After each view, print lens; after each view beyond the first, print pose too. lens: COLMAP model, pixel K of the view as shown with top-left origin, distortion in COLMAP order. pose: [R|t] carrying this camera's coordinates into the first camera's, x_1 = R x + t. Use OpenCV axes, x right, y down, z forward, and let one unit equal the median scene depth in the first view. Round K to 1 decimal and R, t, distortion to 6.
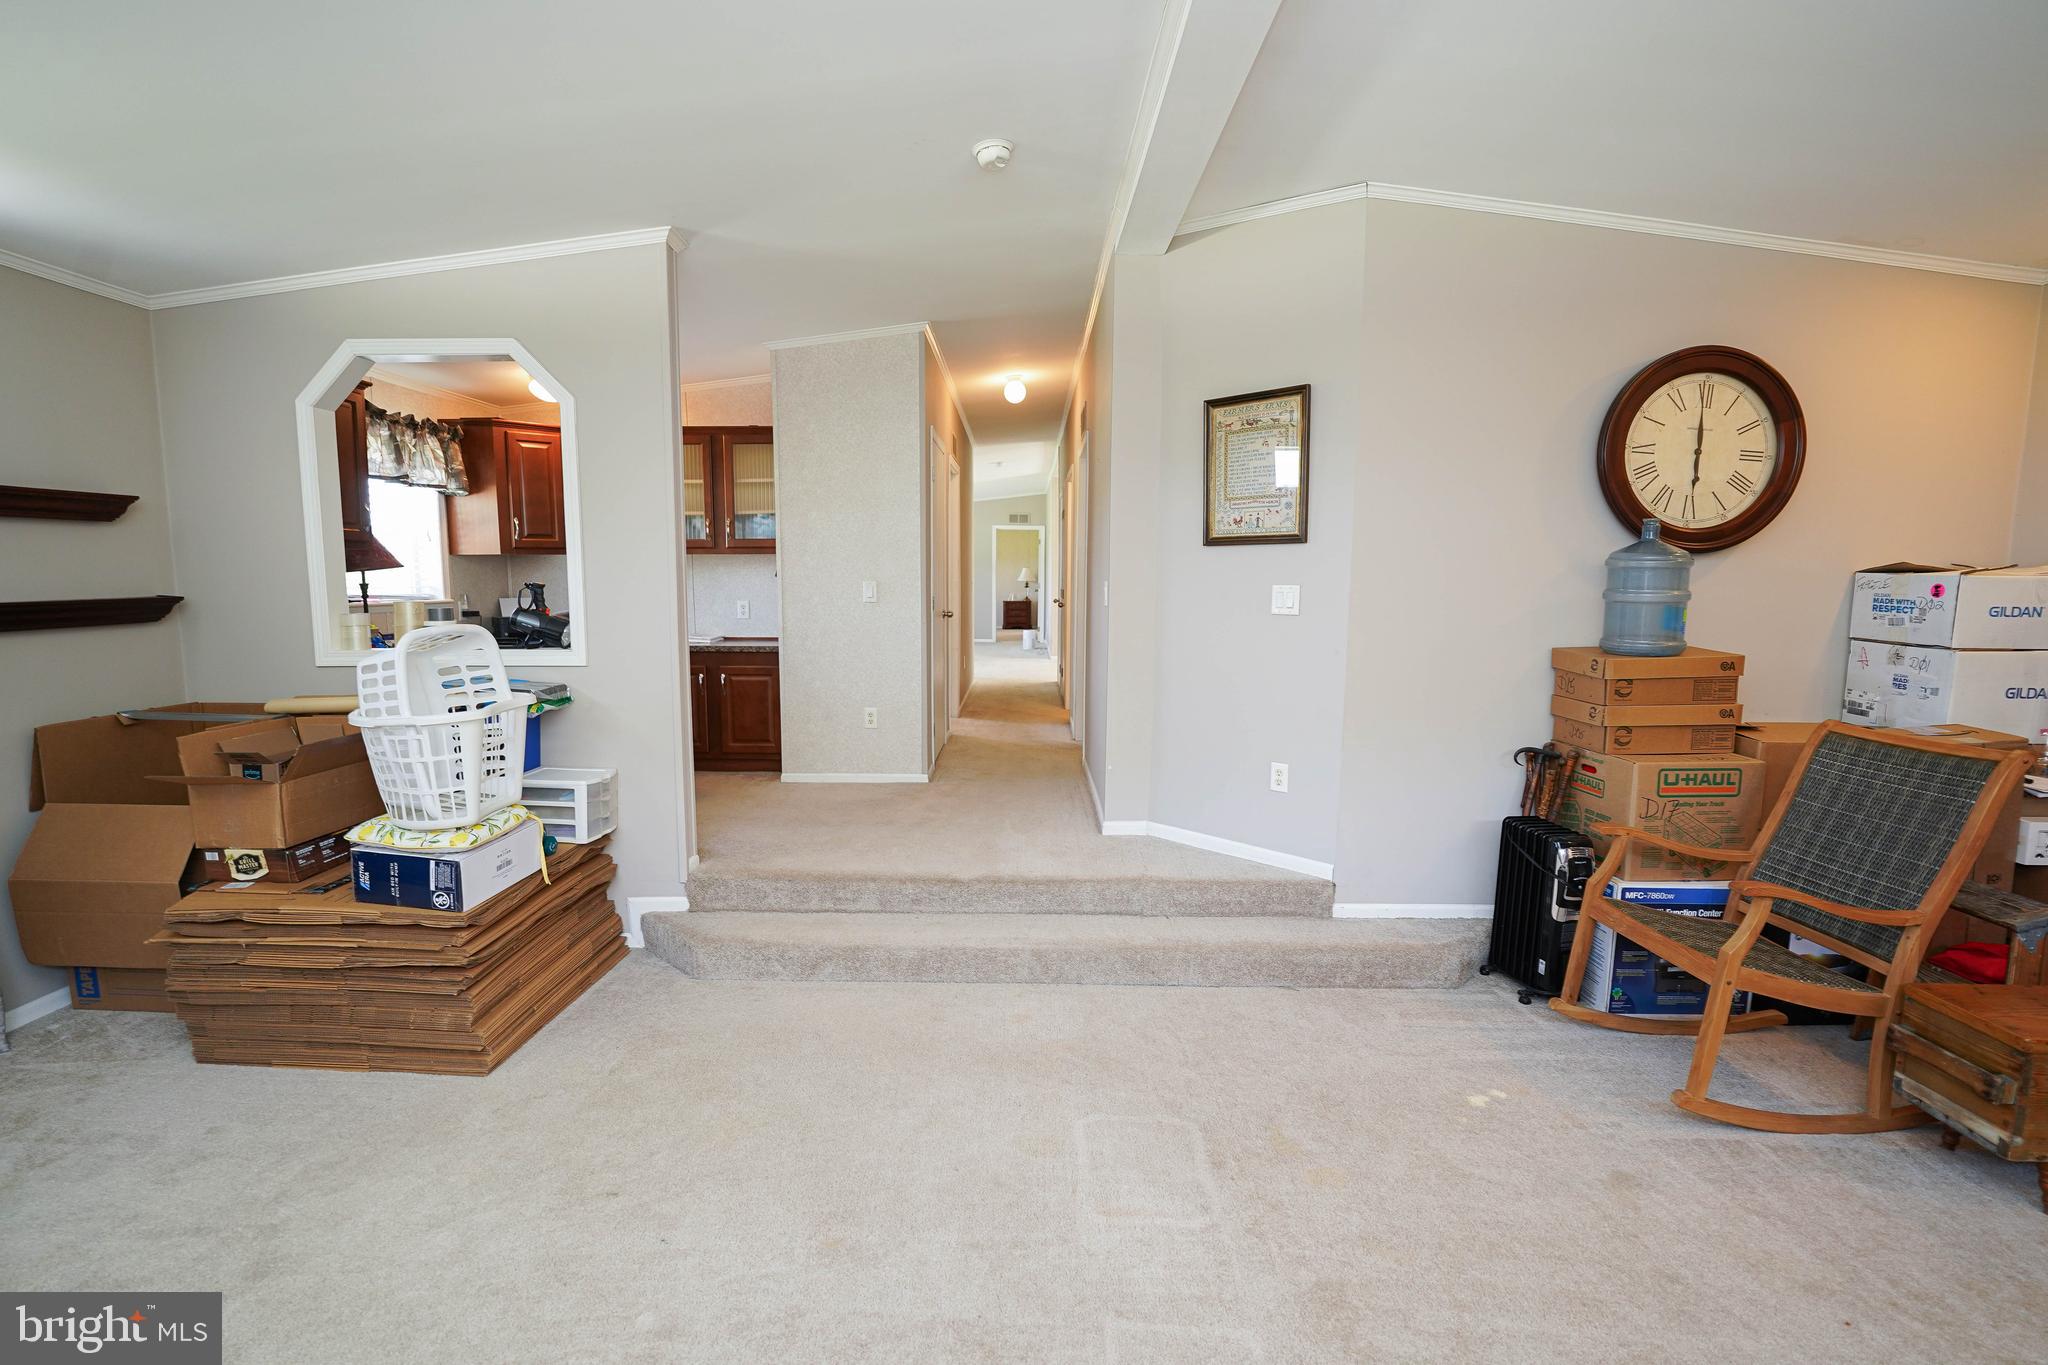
lens RADIAL K [[919.9, 0, 1011.7], [0, 919.9, 678.2], [0, 0, 1]] dist [-0.001524, -0.000286]
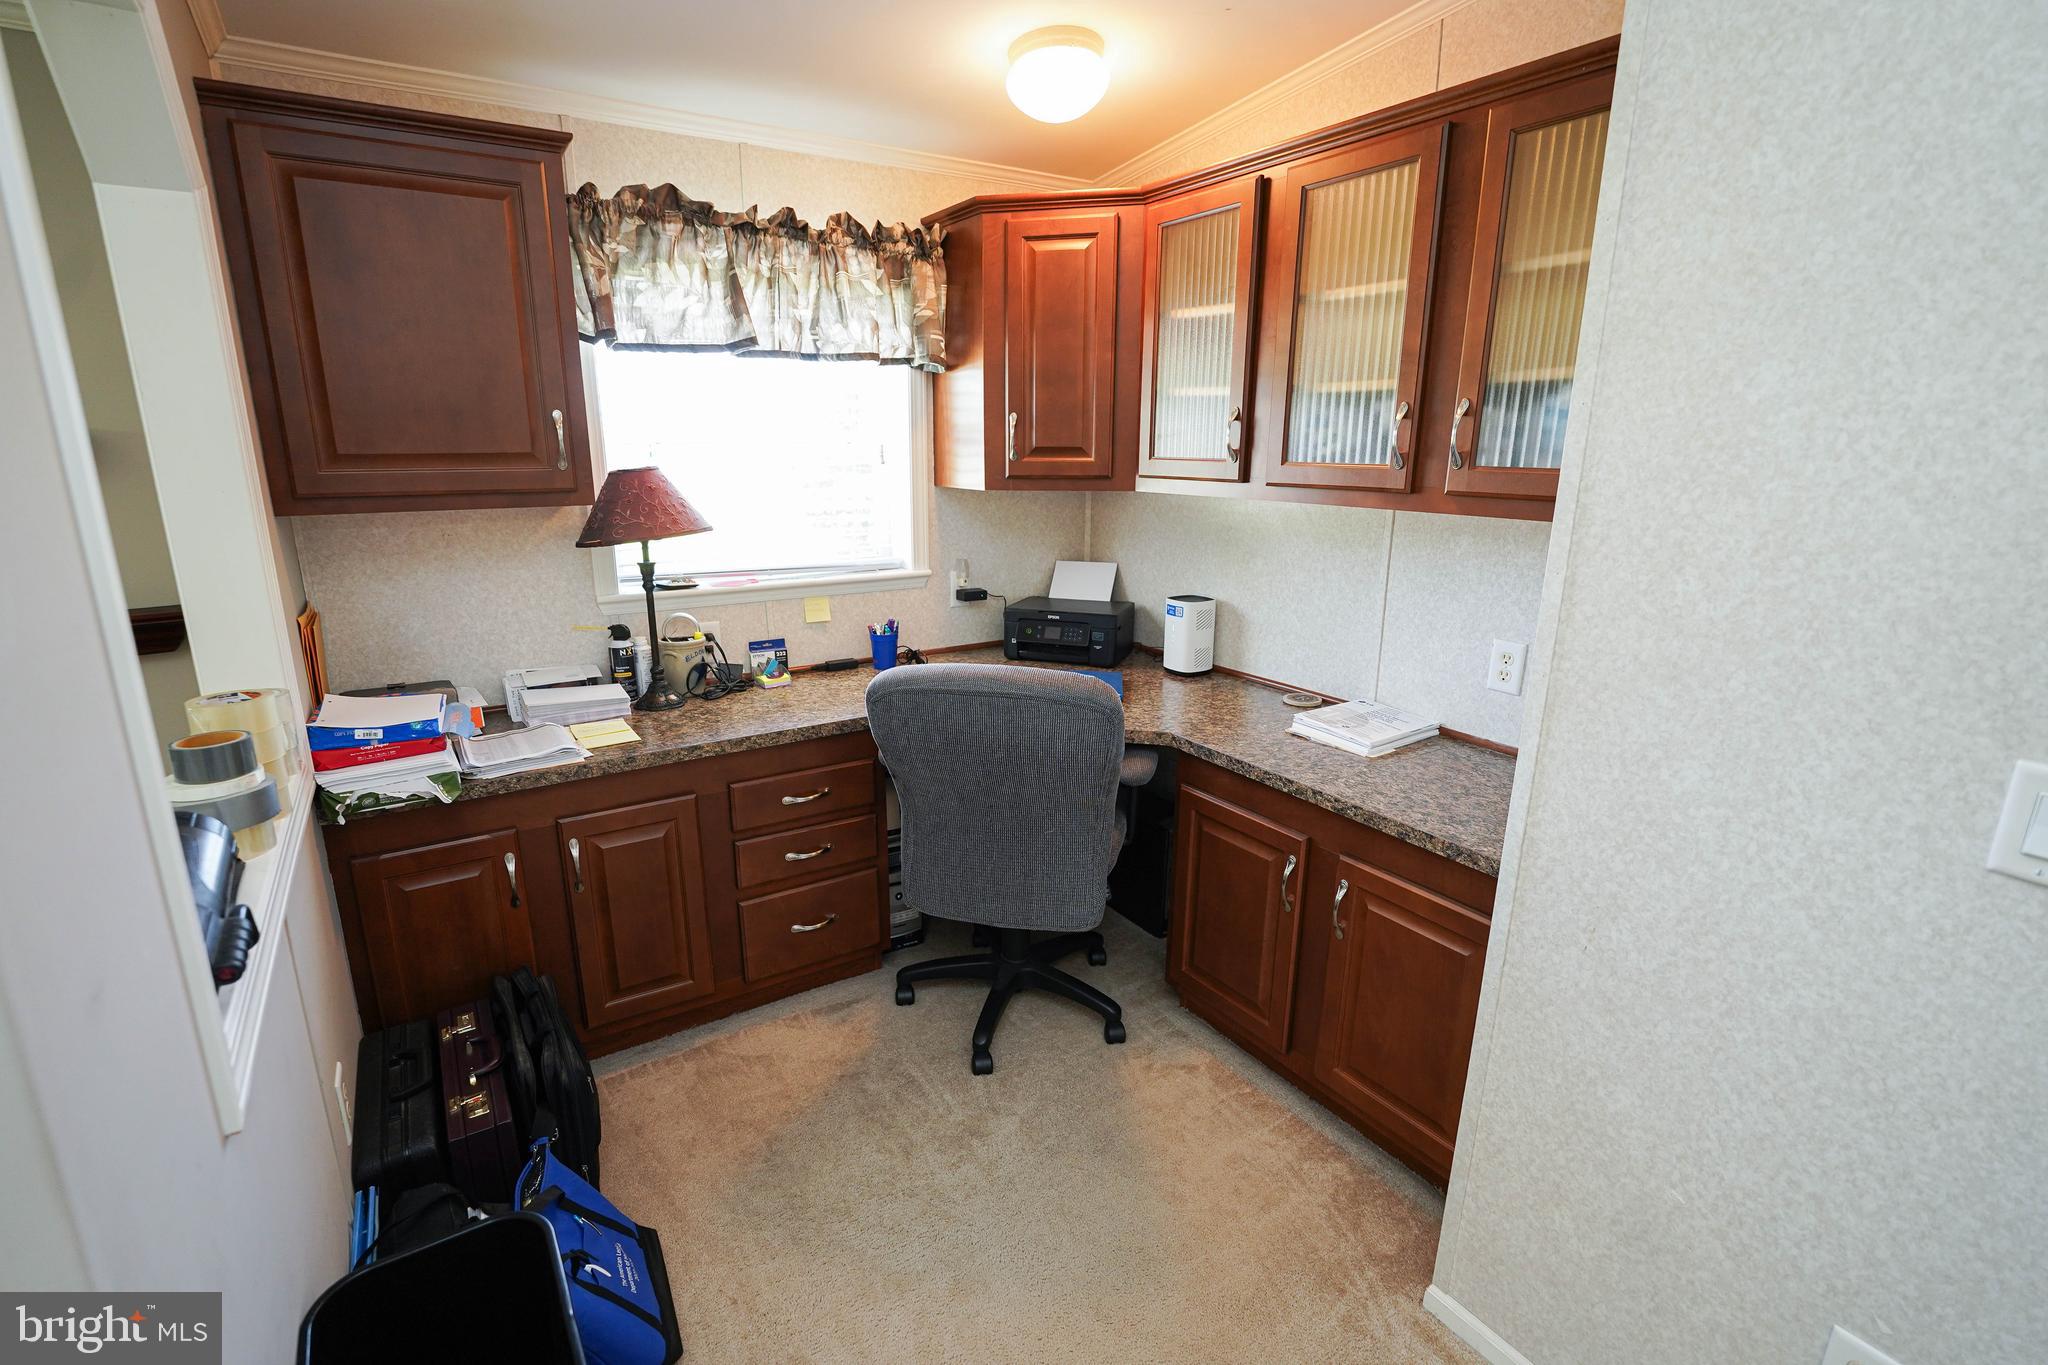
lens RADIAL K [[937.3, 0, 993.9], [0, 937.3, 676.0], [0, 0, 1]] dist [0.000214, -0.000265]
pose [[0.544820, 0.211099, -0.811547, -0.182206], [-0.094853, 0.977097, 0.190484, -0.196897], [0.833171, -0.026802, 0.552365, 1.065582]]
